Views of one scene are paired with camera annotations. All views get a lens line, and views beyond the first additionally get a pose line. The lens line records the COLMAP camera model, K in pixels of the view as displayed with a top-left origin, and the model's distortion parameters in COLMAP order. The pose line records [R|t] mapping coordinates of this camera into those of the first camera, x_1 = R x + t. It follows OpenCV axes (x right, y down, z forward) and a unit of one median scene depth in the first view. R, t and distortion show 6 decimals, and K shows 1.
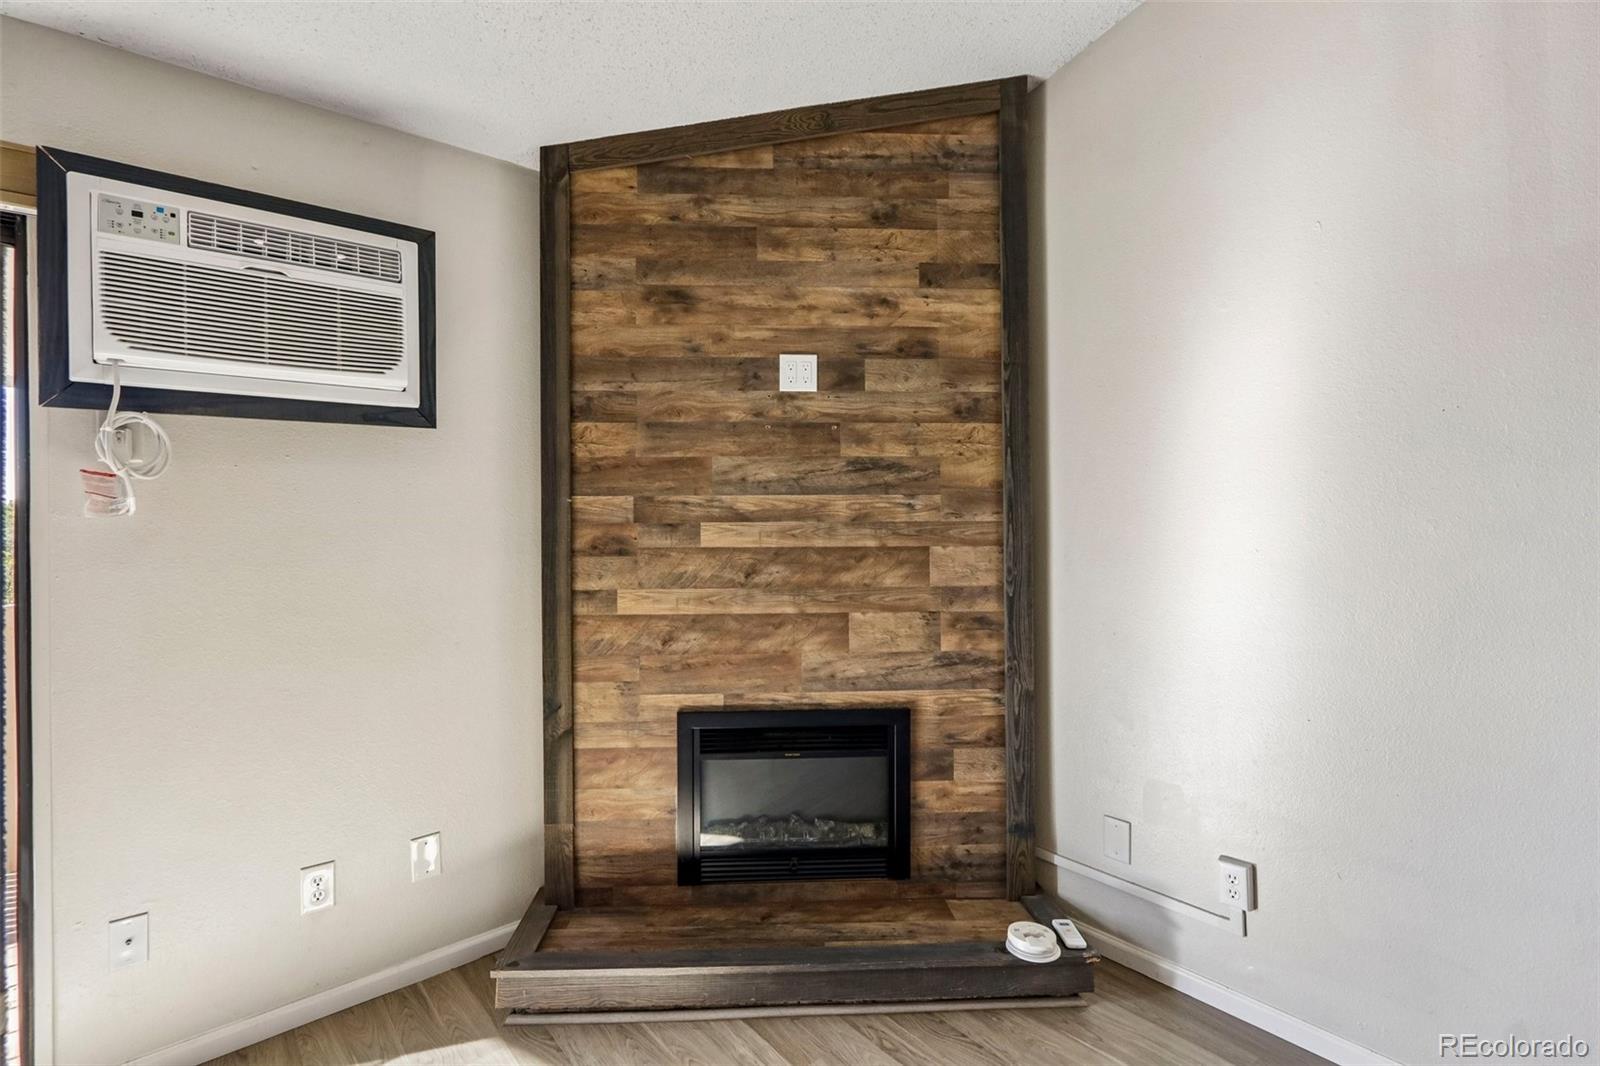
lens RADIAL K [[722.4, 0, 768.2], [0, 722.4, 510.4], [0, 0, 1]] dist [-0.015637, -0.000056]
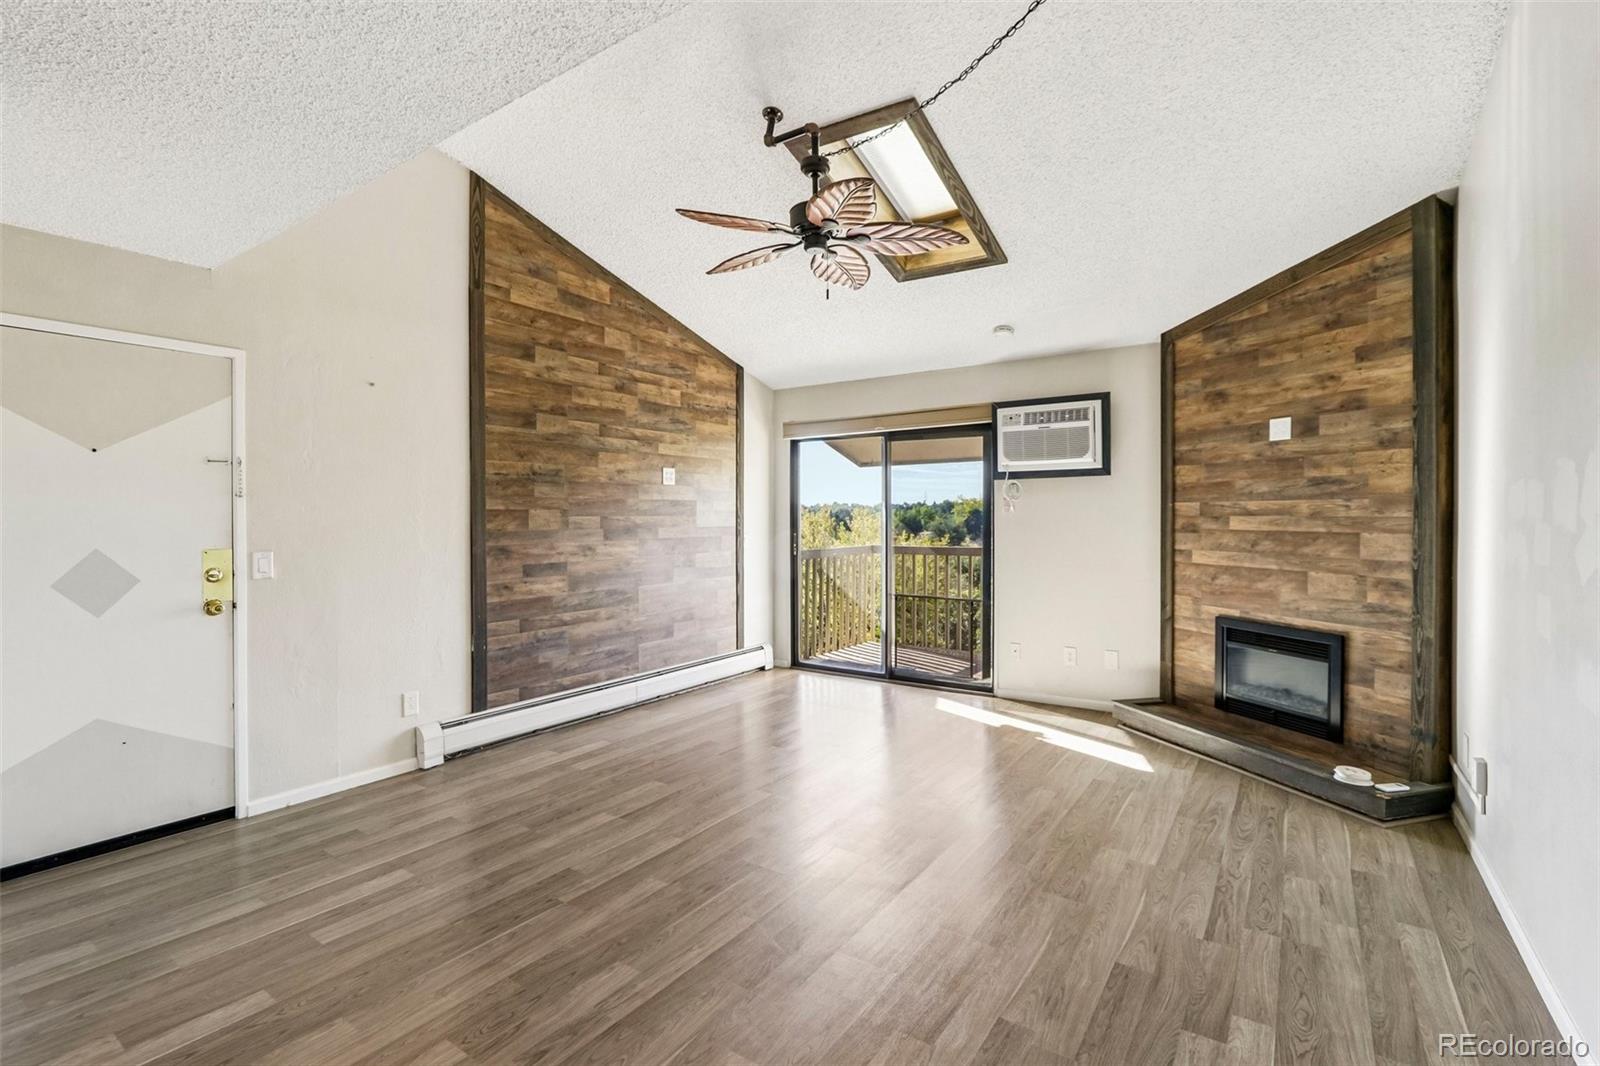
lens RADIAL K [[760.7, 0, 820.1], [0, 760.7, 531.1], [0, 0, 1]] dist [-0.000045, -0.000110]
pose [[0.306535, 0.024905, -0.951534, 1.430893], [0.004245, 0.999612, 0.027531, -0.003013], [0.951850, -0.012479, 0.306310, -0.591335]]
